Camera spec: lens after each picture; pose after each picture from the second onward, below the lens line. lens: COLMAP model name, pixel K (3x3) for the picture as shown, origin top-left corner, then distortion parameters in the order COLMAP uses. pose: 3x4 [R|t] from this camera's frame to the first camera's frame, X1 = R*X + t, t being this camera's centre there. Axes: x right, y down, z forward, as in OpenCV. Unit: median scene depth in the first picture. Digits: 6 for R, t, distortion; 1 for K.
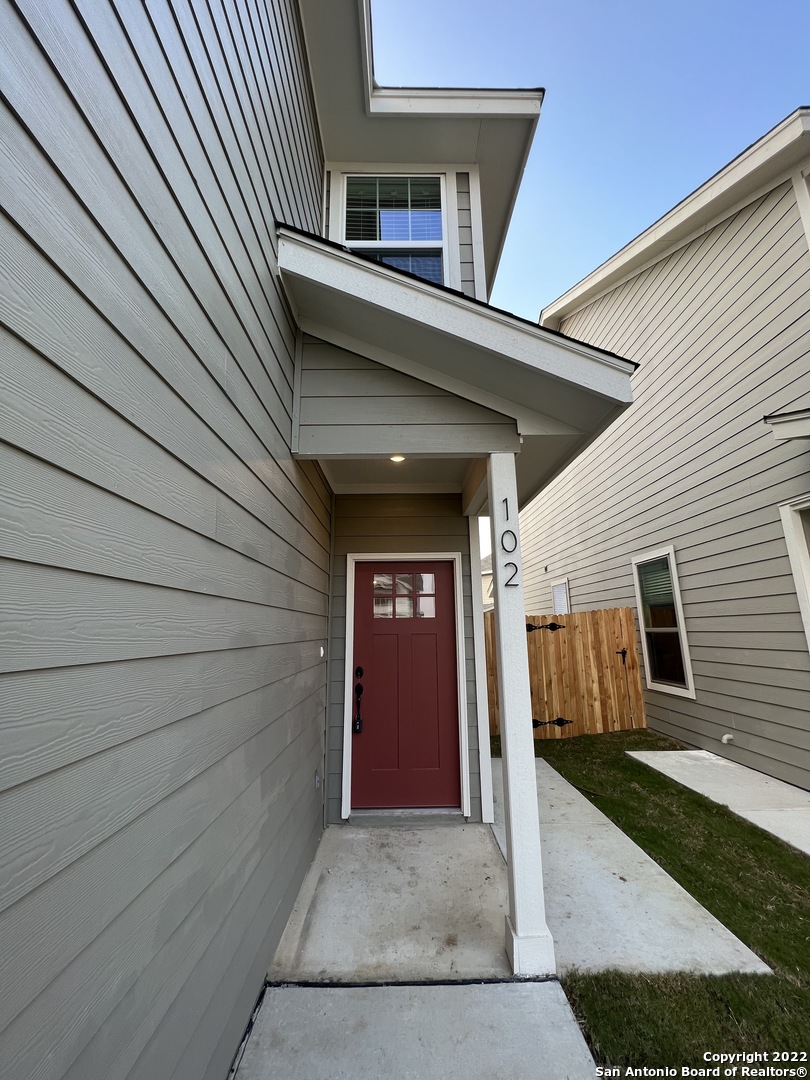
lens RADIAL K [[431.9, 0, 406.3], [0, 431.9, 535.3], [0, 0, 1]] dist [-0.000953, 0.000722]
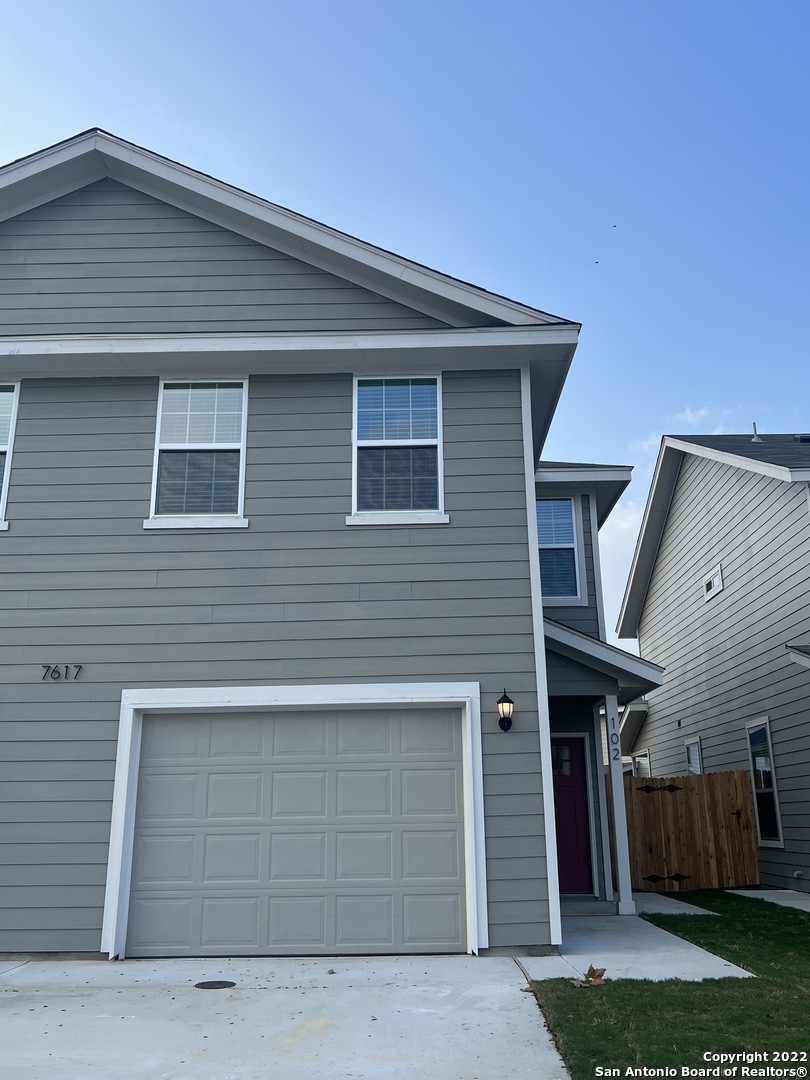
lens RADIAL K [[918.4, 0, 405.0], [0, 918.4, 540.0], [0, 0, 1]] dist [0.013633, 0.000528]
pose [[0.999391, -0.006473, -0.034290, -0.240249], [0.003689, 0.996735, -0.080660, -0.224418], [0.034701, 0.080484, 0.996152, -1.370127]]
